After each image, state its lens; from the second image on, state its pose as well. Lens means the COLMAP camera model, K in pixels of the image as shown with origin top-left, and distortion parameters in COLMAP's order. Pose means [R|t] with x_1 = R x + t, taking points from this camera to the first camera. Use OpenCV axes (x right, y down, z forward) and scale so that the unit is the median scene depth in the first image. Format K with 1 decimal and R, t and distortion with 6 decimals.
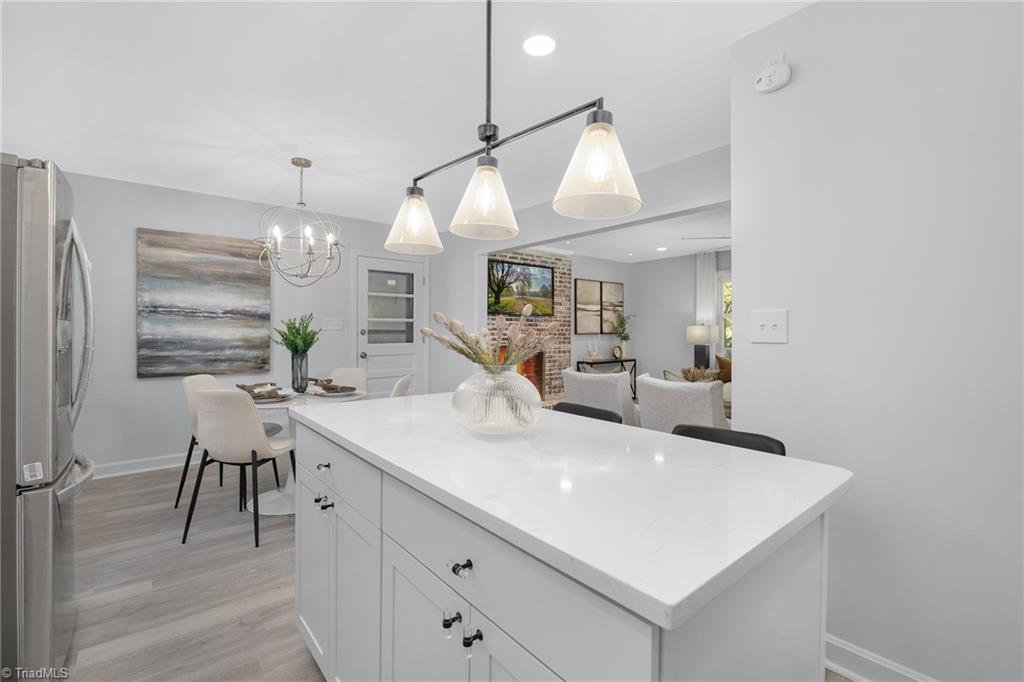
lens RADIAL K [[420.9, 0, 510.7], [0, 420.9, 336.5], [0, 0, 1]] dist [-0.001488, -0.000054]
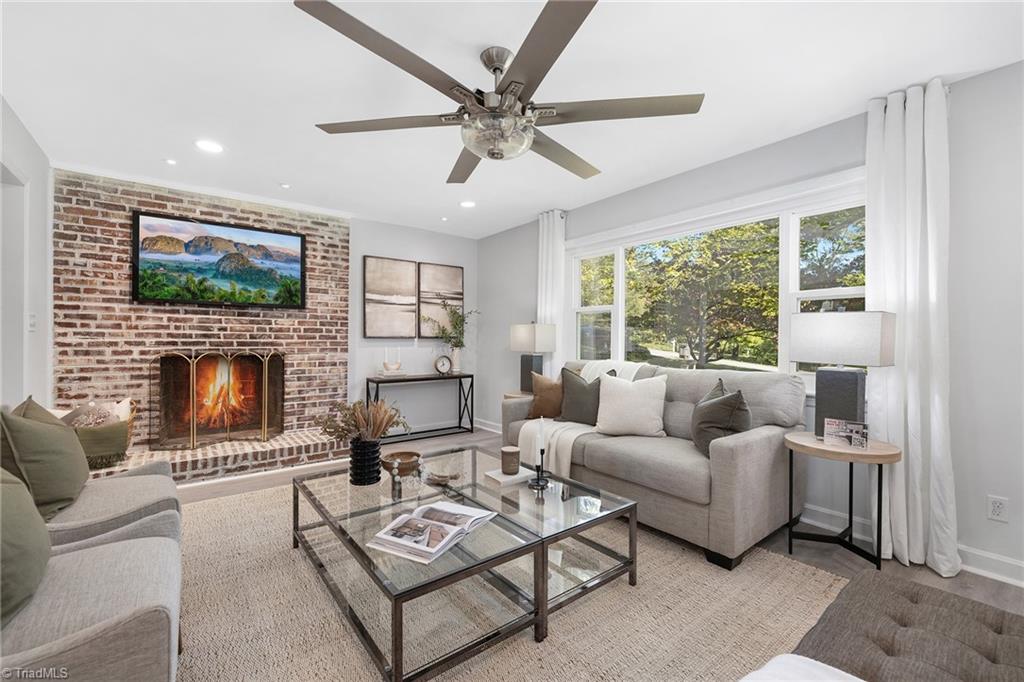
lens RADIAL K [[420.9, 0, 512.4], [0, 420.9, 343.1], [0, 0, 1]] dist [-0.001488, -0.000054]
pose [[0.999925, 0.008658, -0.008610, 0.410990], [-0.008672, 0.999961, -0.001656, 0.002115], [0.008595, 0.001731, 0.999962, 0.337562]]
